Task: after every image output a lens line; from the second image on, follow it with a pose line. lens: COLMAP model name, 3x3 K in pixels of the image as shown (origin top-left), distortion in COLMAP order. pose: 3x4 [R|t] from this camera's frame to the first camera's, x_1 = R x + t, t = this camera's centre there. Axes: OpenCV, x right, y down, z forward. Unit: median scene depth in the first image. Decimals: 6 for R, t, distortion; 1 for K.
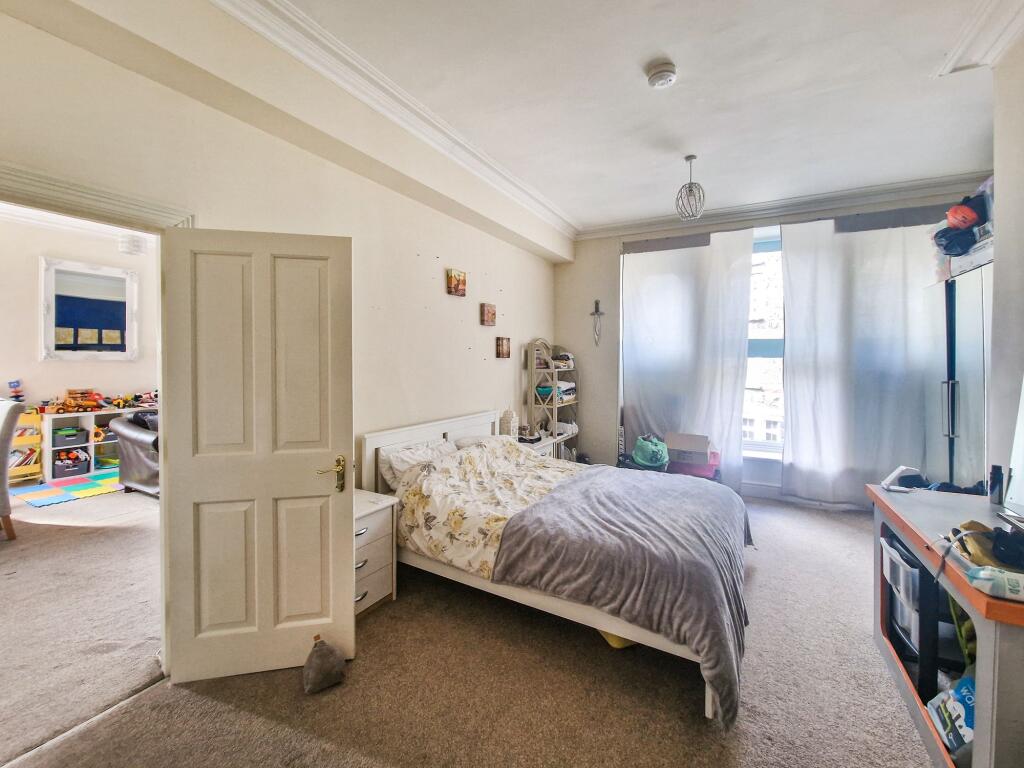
lens RADIAL K [[427.5, 0, 512.0], [0, 427.5, 384.0], [0, 0, 1]] dist [-0.001615, -0.000560]
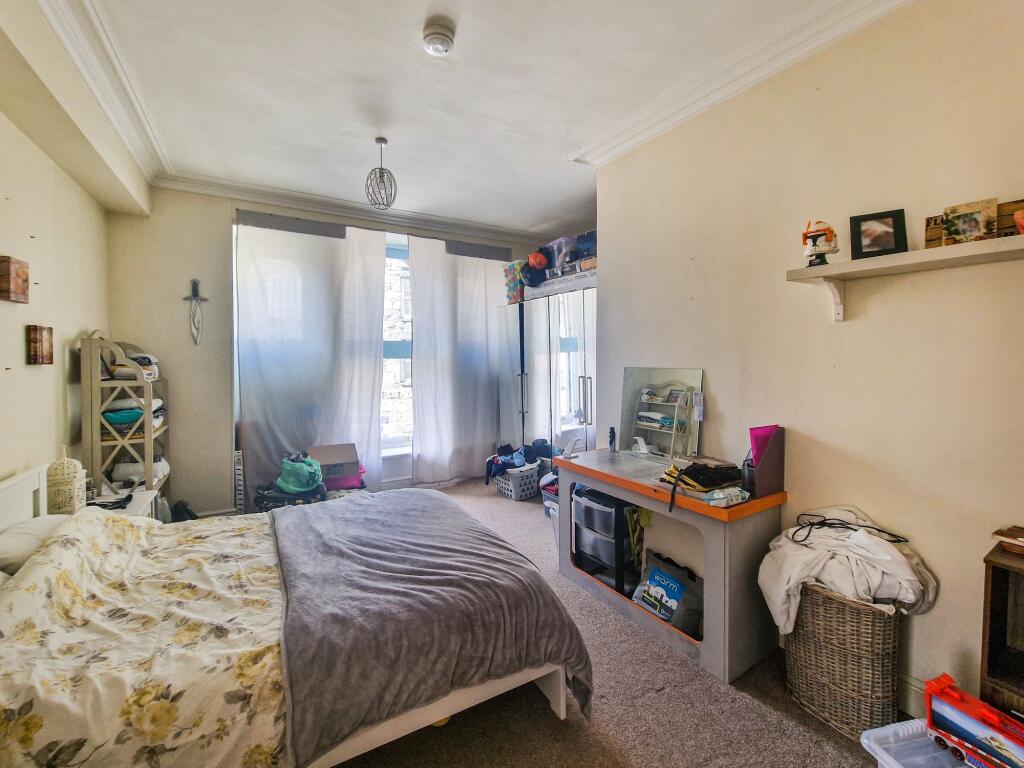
lens RADIAL K [[431.8, 0, 510.7], [0, 431.8, 376.6], [0, 0, 1]] dist [-0.000289, -0.000648]
pose [[0.512453, -0.047067, 0.857424, -0.212431], [0.060582, 0.997990, 0.018575, -0.024782], [-0.856575, 0.042426, 0.514275, 0.266249]]
